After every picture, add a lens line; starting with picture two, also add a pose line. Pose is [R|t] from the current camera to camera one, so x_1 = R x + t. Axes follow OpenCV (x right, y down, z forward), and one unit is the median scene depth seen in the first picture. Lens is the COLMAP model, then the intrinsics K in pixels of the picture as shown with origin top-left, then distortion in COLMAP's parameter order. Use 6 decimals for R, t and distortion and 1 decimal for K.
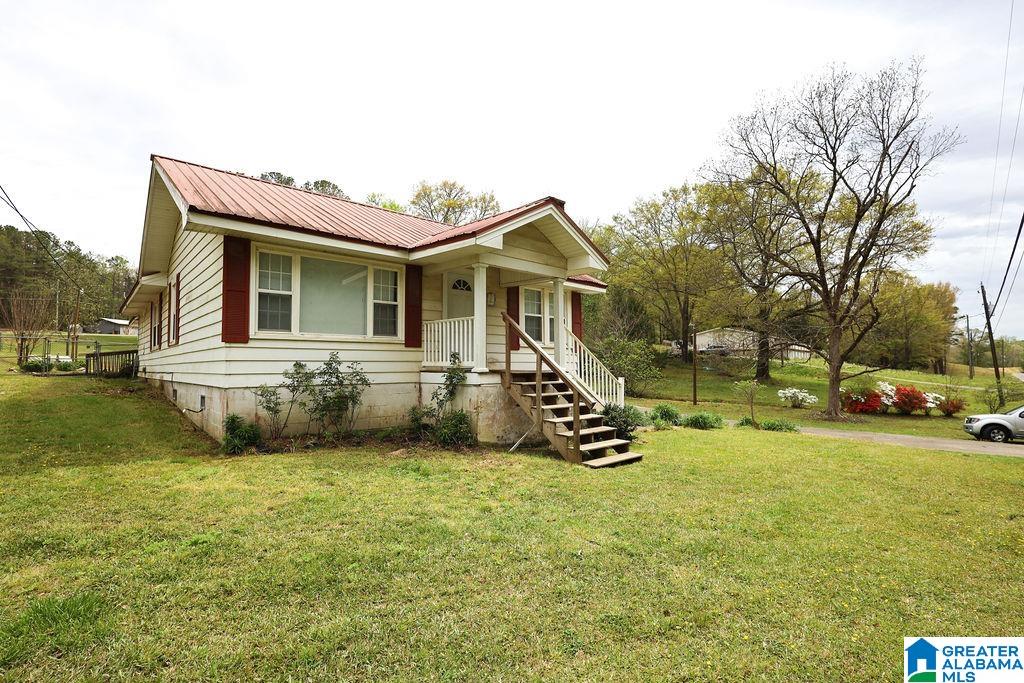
lens RADIAL K [[464.0, 0, 512.0], [0, 464.0, 341.5], [0, 0, 1]] dist [-0.005128, -0.000423]
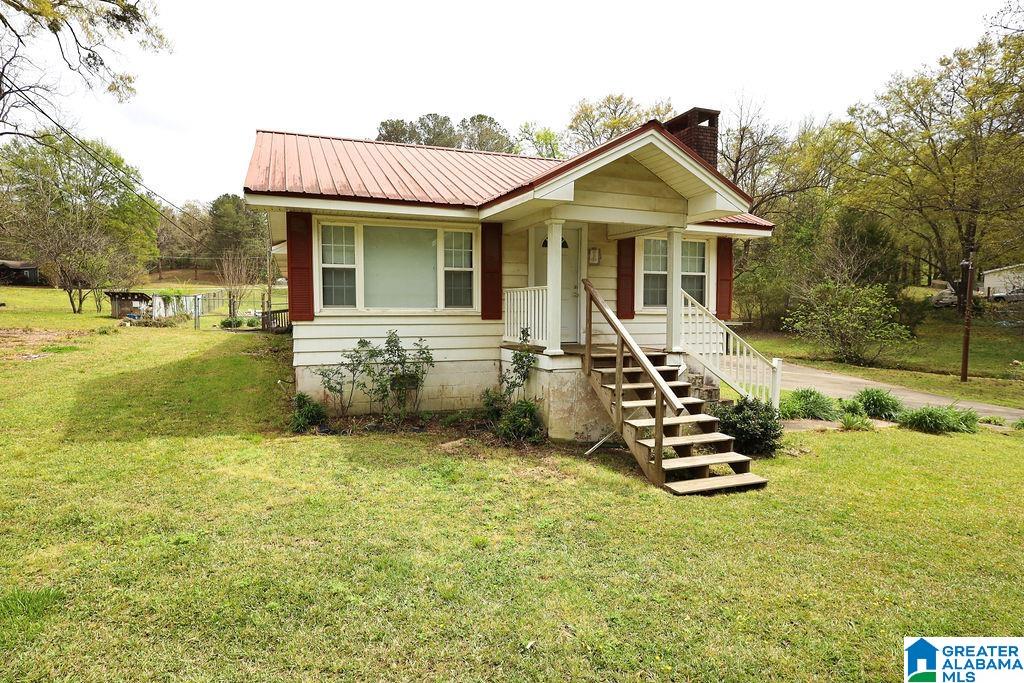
lens RADIAL K [[519.4, 0, 480.8], [0, 519.4, 341.9], [0, 0, 1]] dist [-0.000627, 0.000540]
pose [[0.918289, 0.023959, -0.395185, 0.170535], [0.018523, 0.994474, 0.103334, -0.051783], [0.395477, -0.102211, 0.912771, 0.110166]]
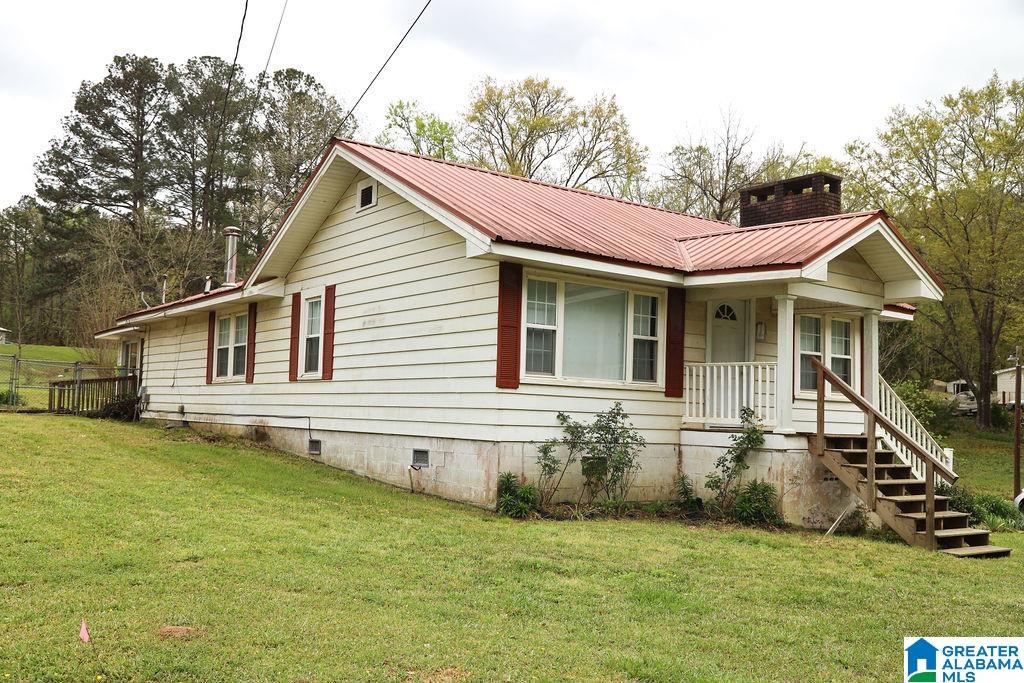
lens RADIAL K [[922.0, 0, 501.0], [0, 922.0, 345.0], [0, 0, 1]] dist [-0.009734, 0.068067]
pose [[0.993728, 0.029089, -0.107971, -0.369311], [-0.031818, 0.999214, -0.023631, -0.030608], [0.107198, 0.026918, 0.993873, -0.581693]]
